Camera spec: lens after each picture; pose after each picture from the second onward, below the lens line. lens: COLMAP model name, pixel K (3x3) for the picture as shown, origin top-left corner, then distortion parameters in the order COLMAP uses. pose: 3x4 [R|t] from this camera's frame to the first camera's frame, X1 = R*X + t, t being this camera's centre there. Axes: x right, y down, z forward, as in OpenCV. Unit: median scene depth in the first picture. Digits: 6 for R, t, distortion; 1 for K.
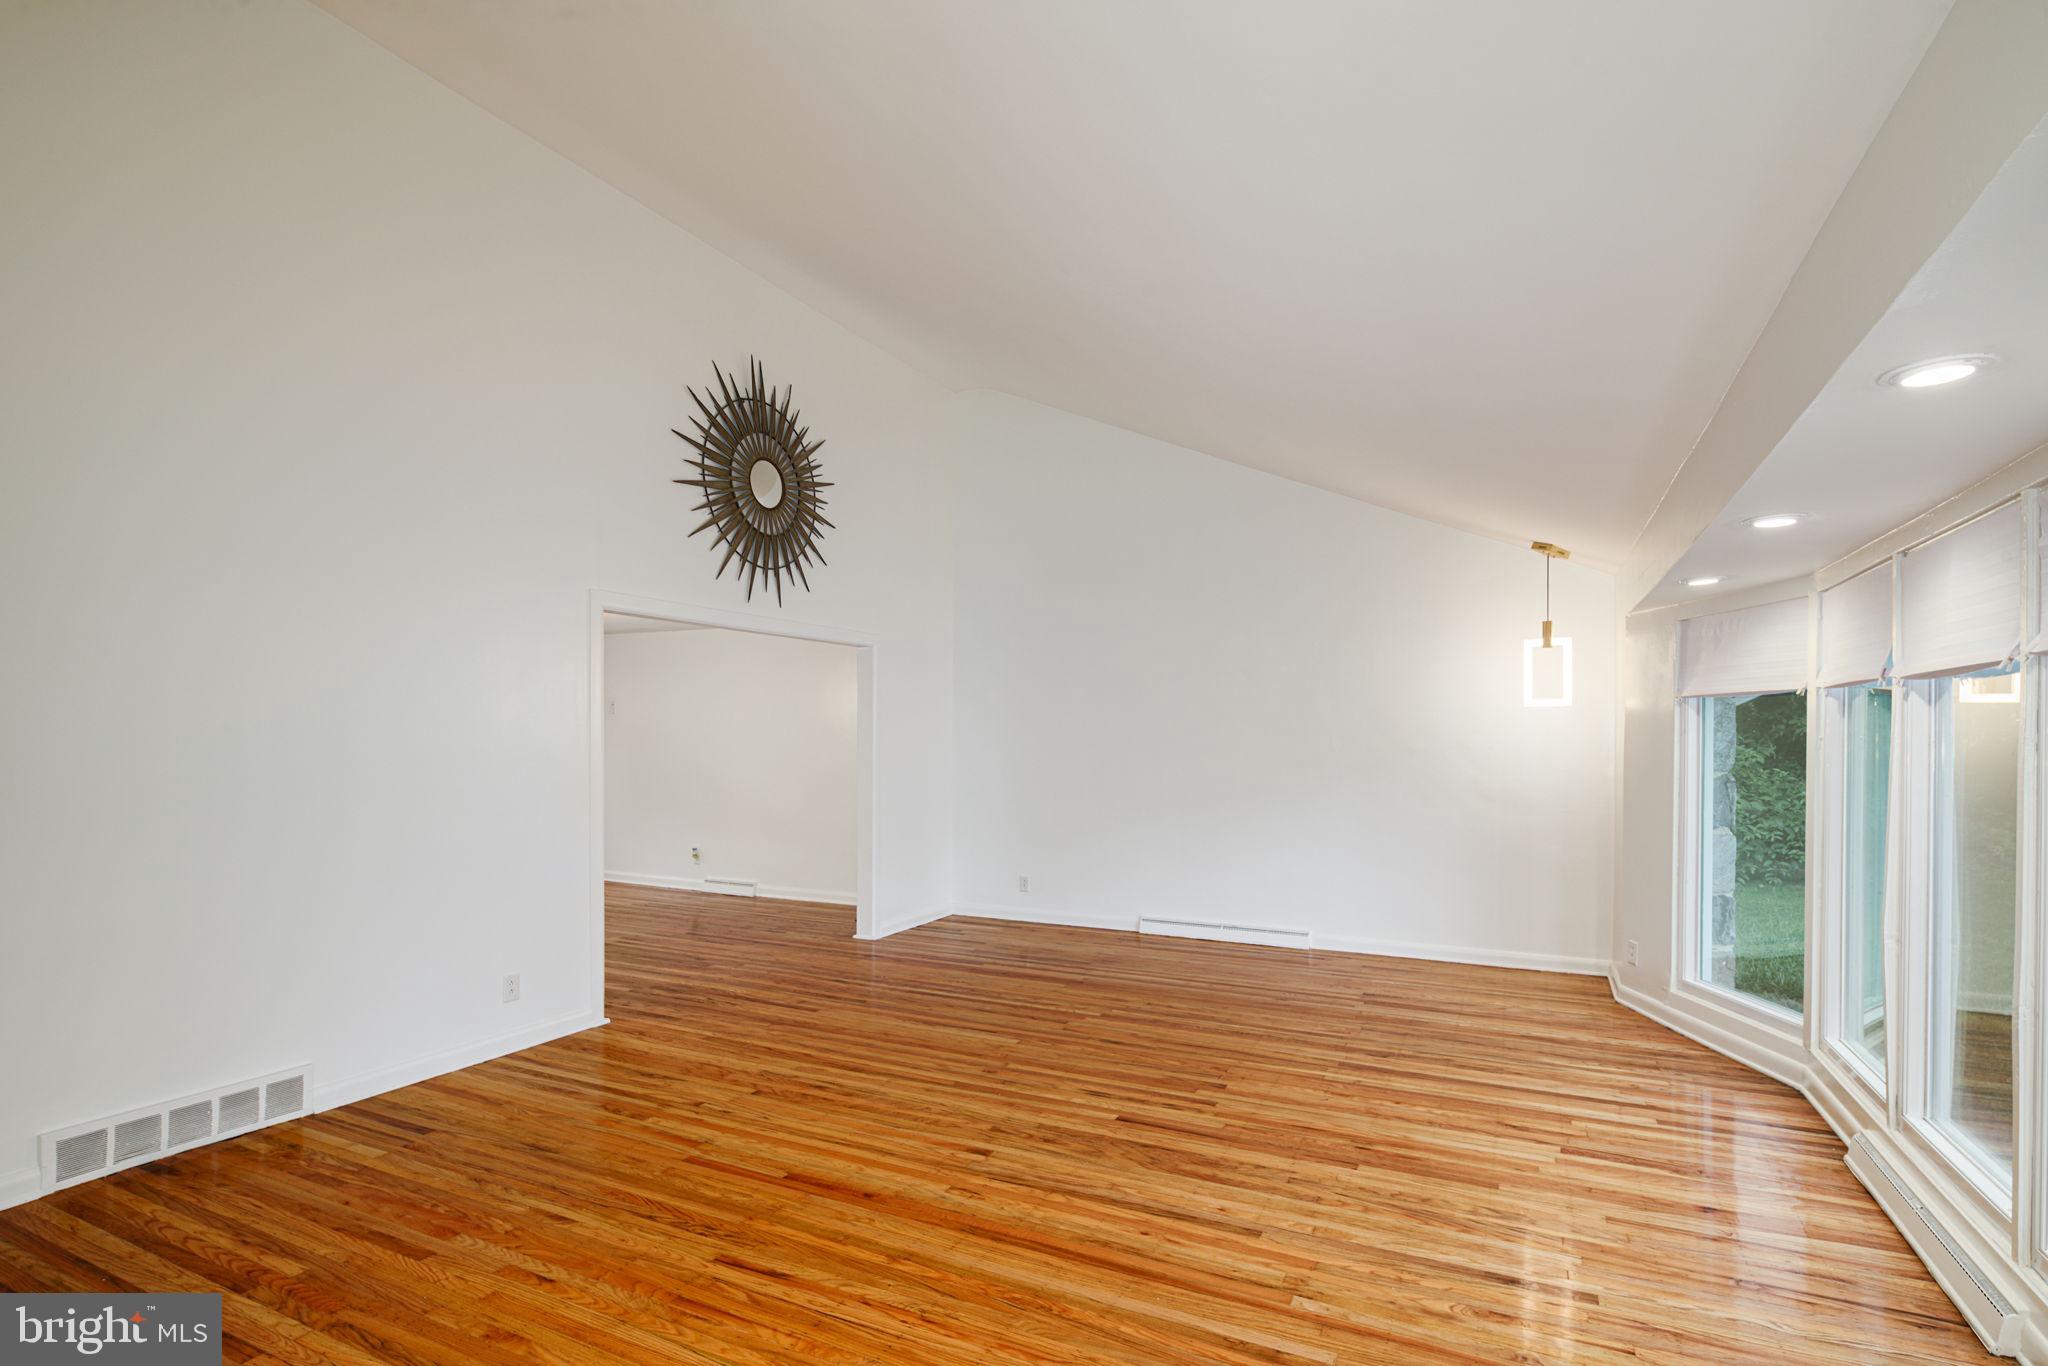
lens RADIAL K [[998.4, 0, 1022.9], [0, 998.4, 741.1], [0, 0, 1]] dist [0.002096, -0.000260]
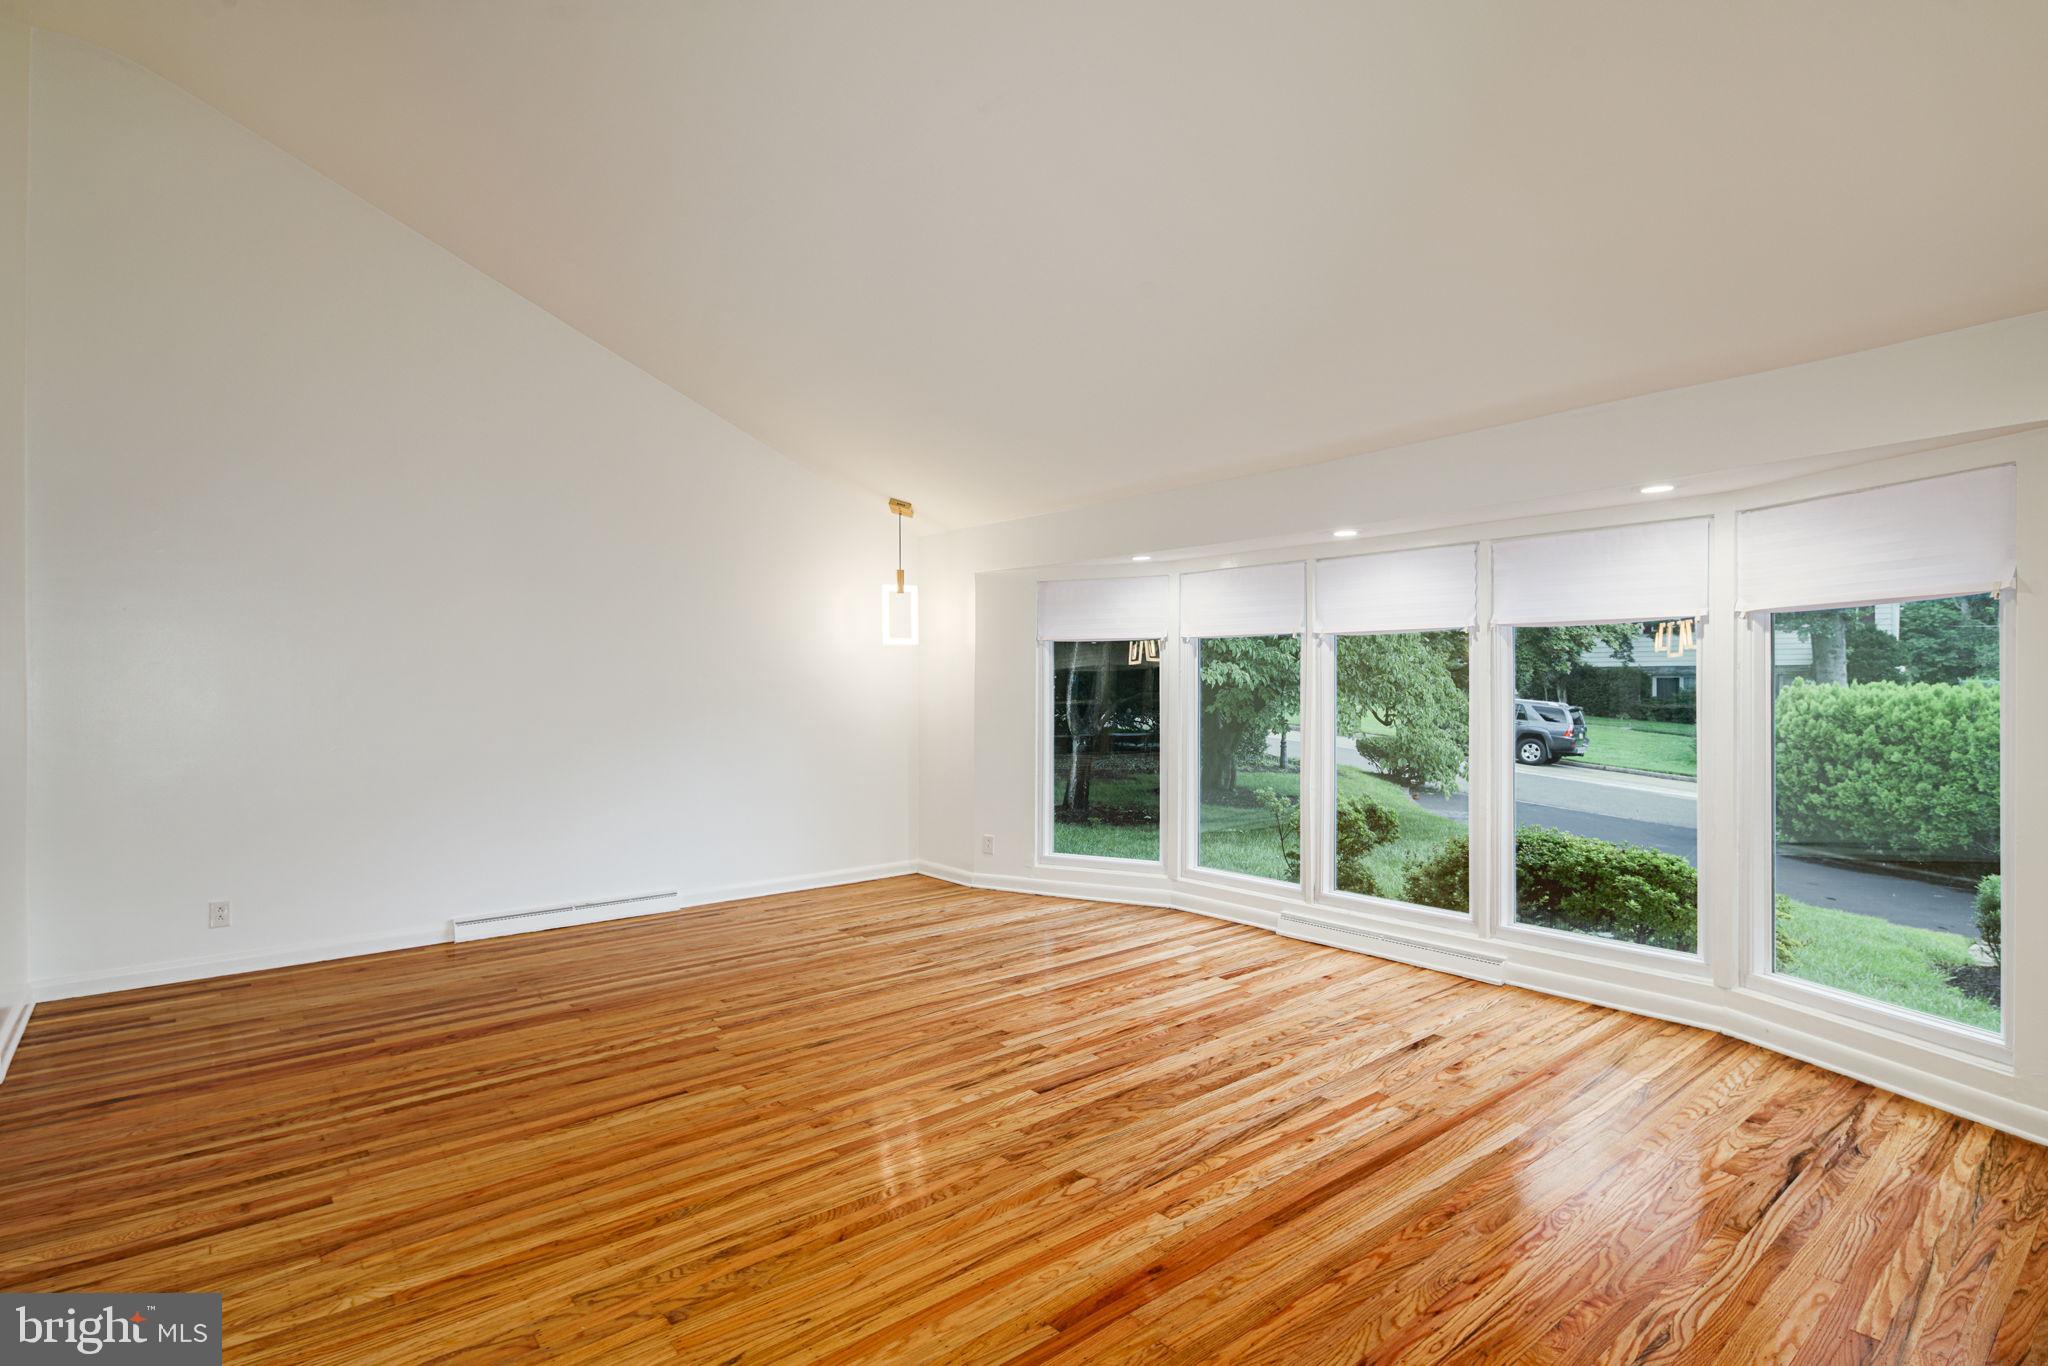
lens RADIAL K [[1002.4, 0, 1008.3], [0, 1002.4, 681.9], [0, 0, 1]] dist [0.001957, -0.000392]
pose [[0.414161, -0.006685, 0.910179, -0.658004], [0.007014, 0.999967, 0.004152, 0.005428], [-0.910177, 0.004664, 0.414194, 0.583991]]
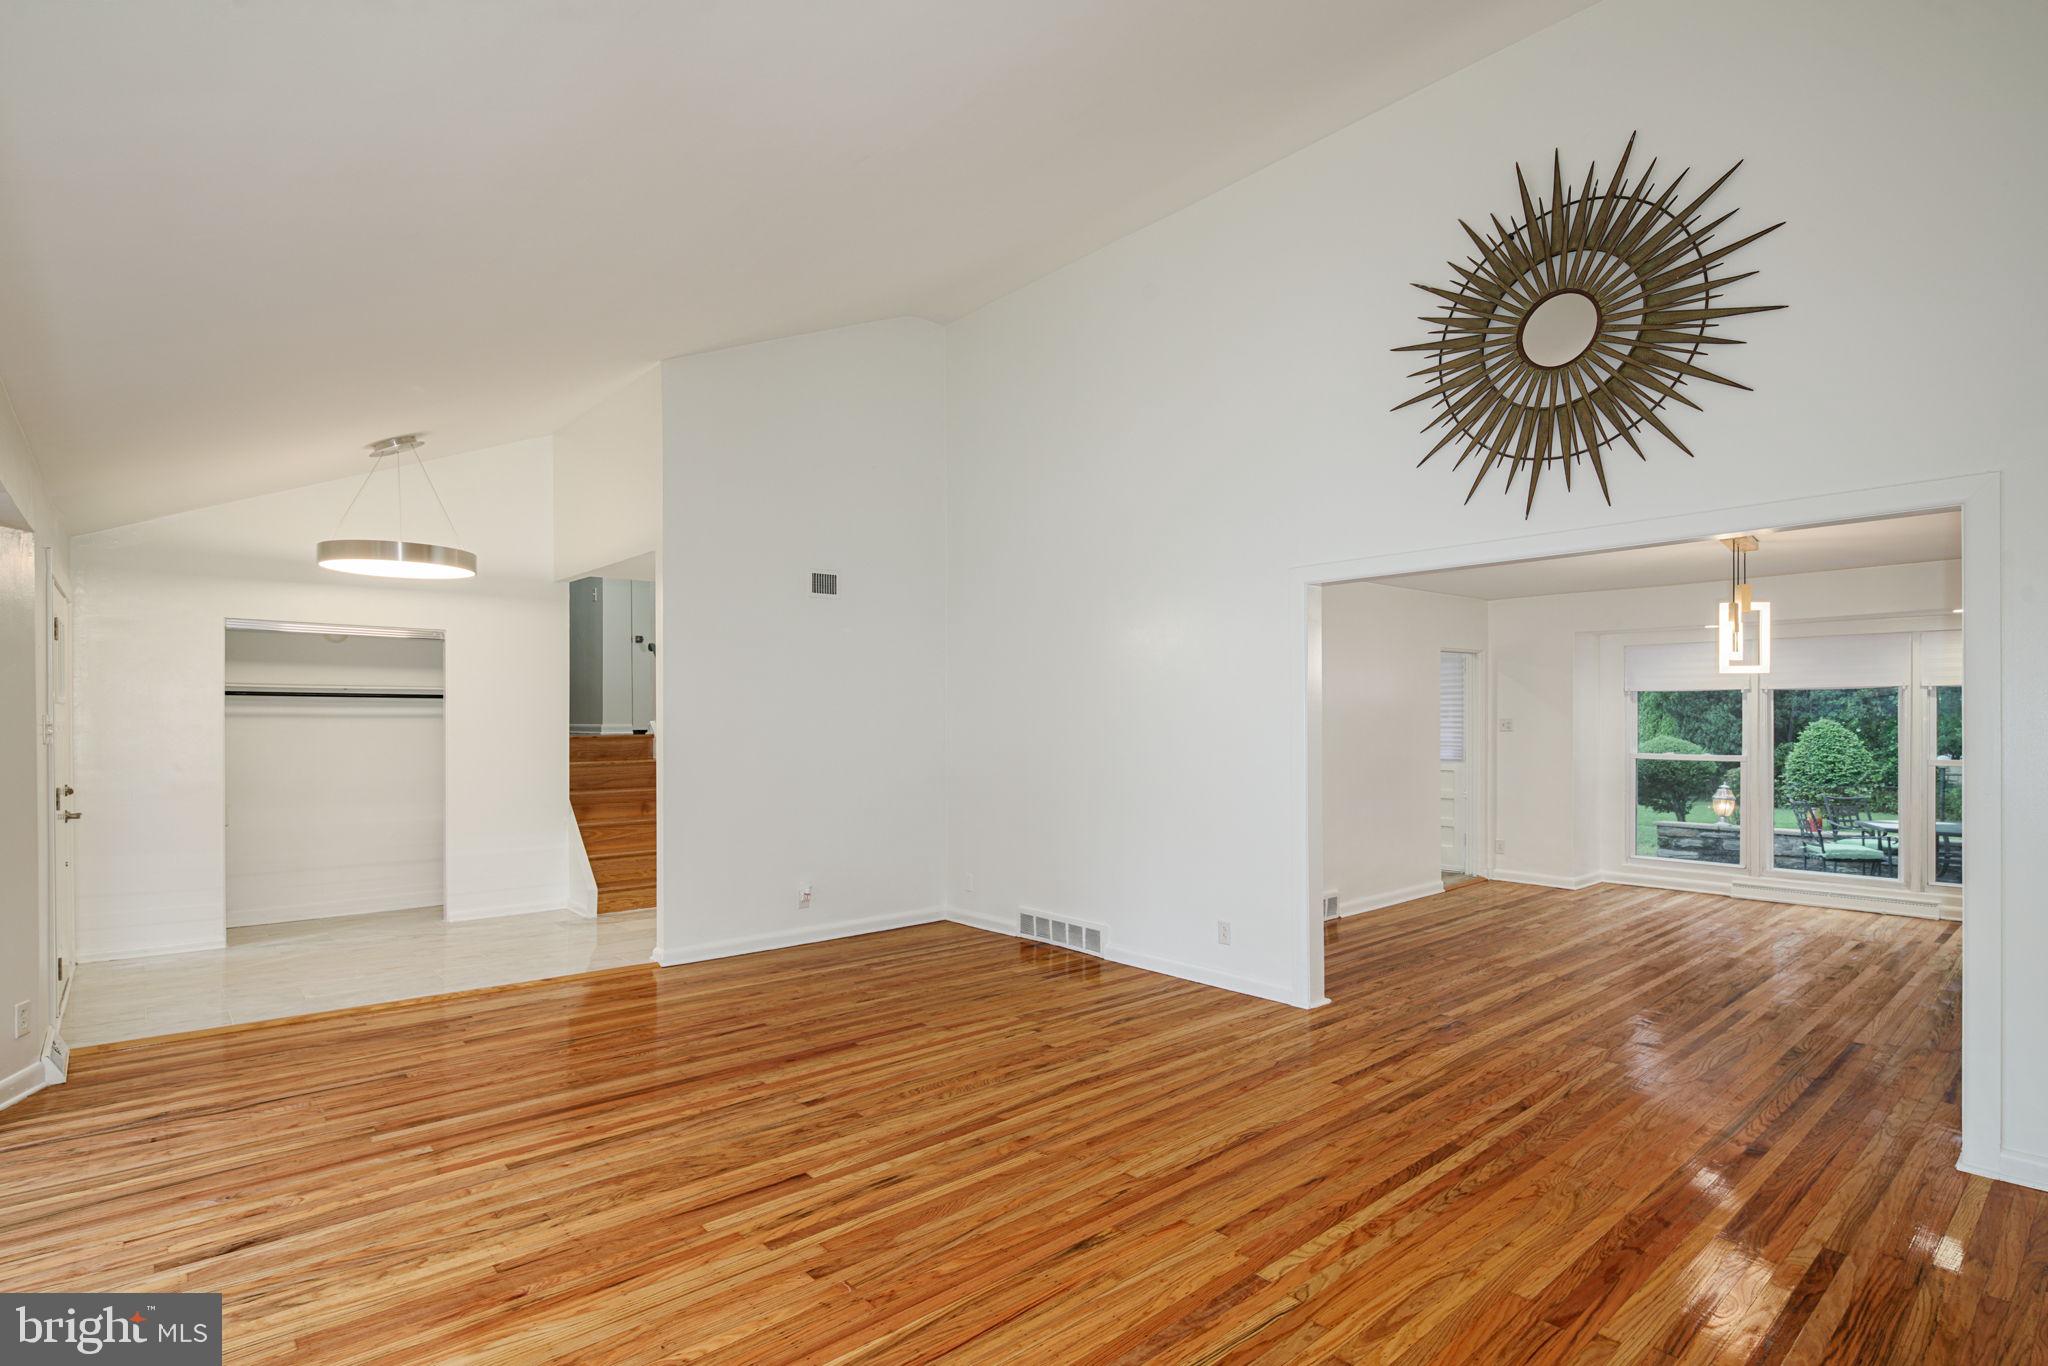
lens RADIAL K [[1006.4, 0, 1013.0], [0, 1006.4, 723.3], [0, 0, 1]] dist [0.001514, -0.000615]
pose [[-0.387279, 0.000152, -0.921963, 0.712621], [-0.002826, 0.999995, 0.001352, 0.003809], [0.921958, 0.003129, -0.387277, 1.326976]]
